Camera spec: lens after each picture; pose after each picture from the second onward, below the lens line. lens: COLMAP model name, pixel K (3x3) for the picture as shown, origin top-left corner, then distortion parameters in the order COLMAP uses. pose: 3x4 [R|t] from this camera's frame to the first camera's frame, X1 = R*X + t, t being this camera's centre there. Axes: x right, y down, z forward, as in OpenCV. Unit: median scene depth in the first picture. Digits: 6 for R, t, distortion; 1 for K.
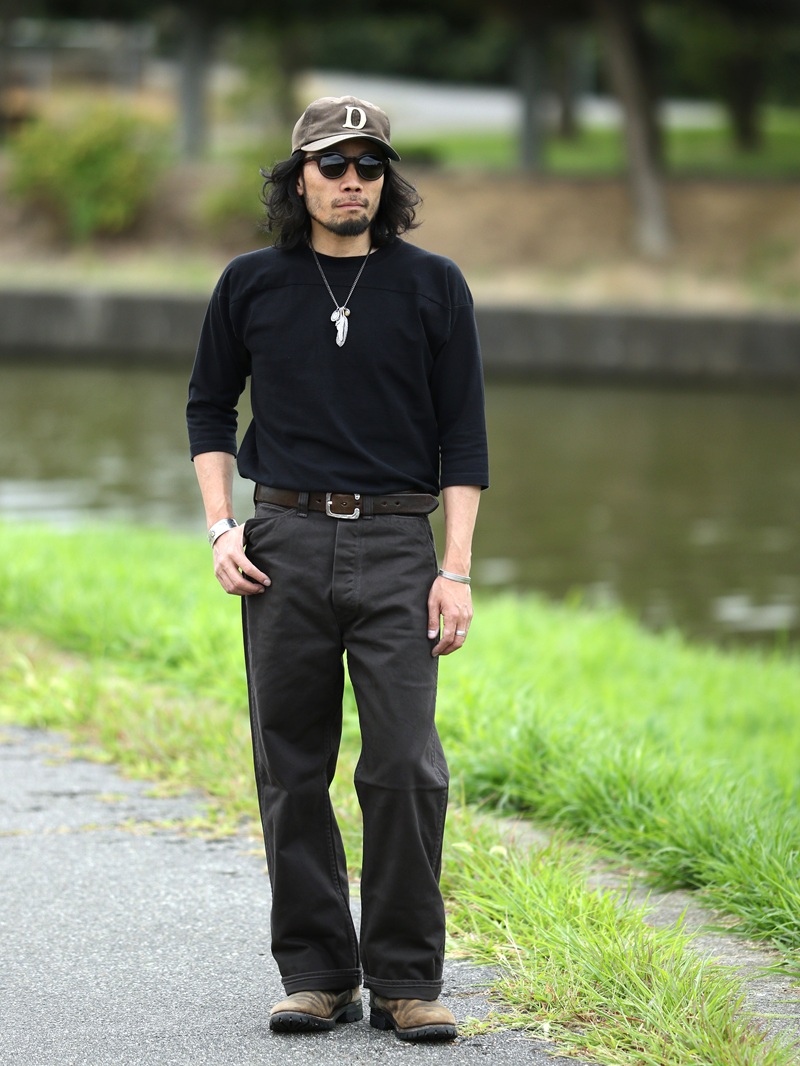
lens RADIAL K [[6529.4, 0, 393.3], [0, 6529.4, 527.8], [0, 0, 1]] dist [0.610177, 0.000000]
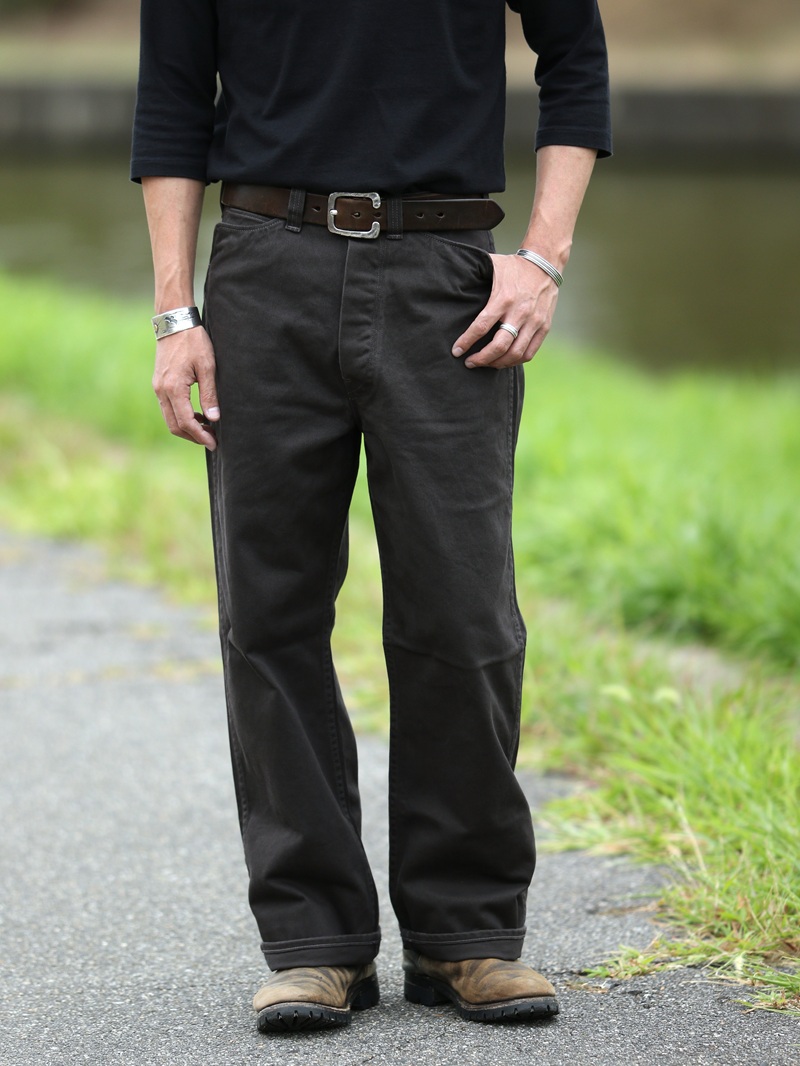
lens RADIAL K [[6529.4, 0, 408.1], [0, 6529.4, 537.9], [0, 0, 1]] dist [0.610177, 0.000000]
pose [[0.999293, -0.023677, -0.029197, 0.009411], [0.024528, 0.999273, 0.029173, 0.011619], [0.028485, -0.029869, 0.999148, 0.307684]]
